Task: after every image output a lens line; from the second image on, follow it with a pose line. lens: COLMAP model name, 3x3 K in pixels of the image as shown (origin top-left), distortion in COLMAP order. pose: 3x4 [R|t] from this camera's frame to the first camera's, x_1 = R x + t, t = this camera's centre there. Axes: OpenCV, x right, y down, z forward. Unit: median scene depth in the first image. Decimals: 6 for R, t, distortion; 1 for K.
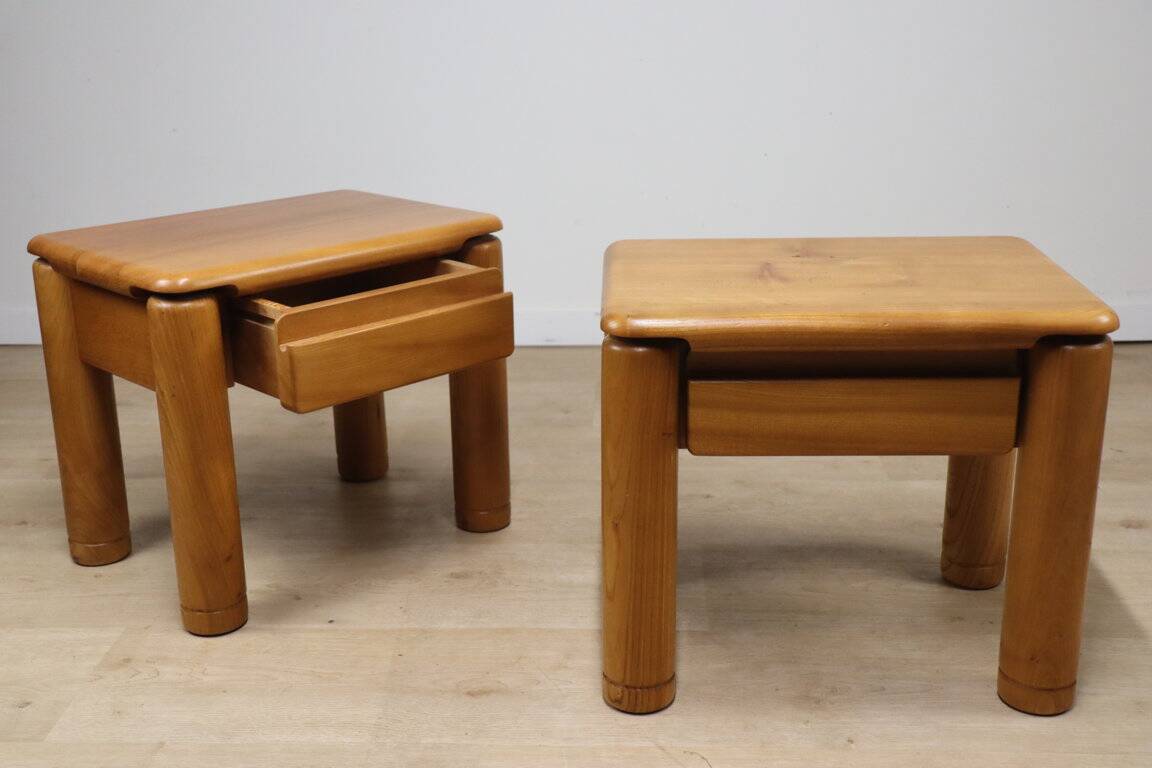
lens RADIAL K [[1407.1, 0, 580.1], [0, 1407.1, 391.0], [0, 0, 1]] dist [0.049856, 0.000000]
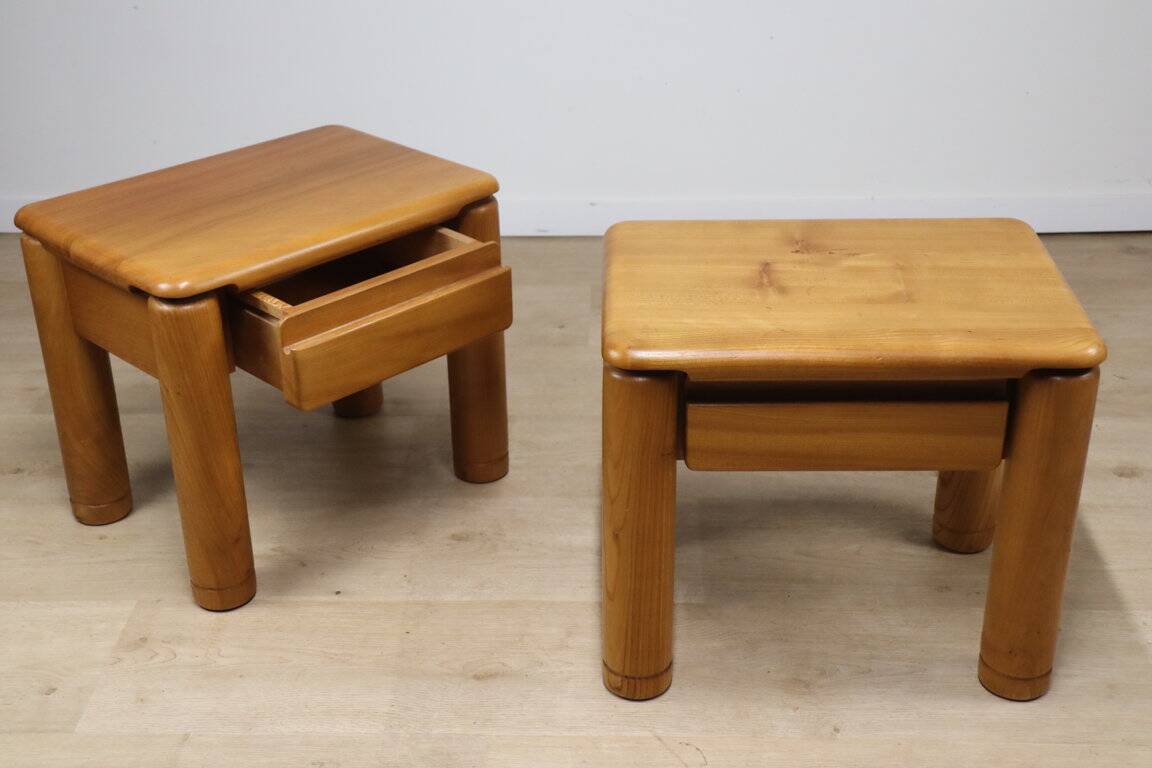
lens RADIAL K [[1533.5, 0, 586.9], [0, 1533.5, 403.2], [0, 0, 1]] dist [0.083527, 0.000000]
pose [[0.999910, -0.003829, 0.012837, -0.009270], [0.001669, 0.986420, 0.164235, -0.164700], [-0.013292, -0.164199, 0.986338, -0.090633]]
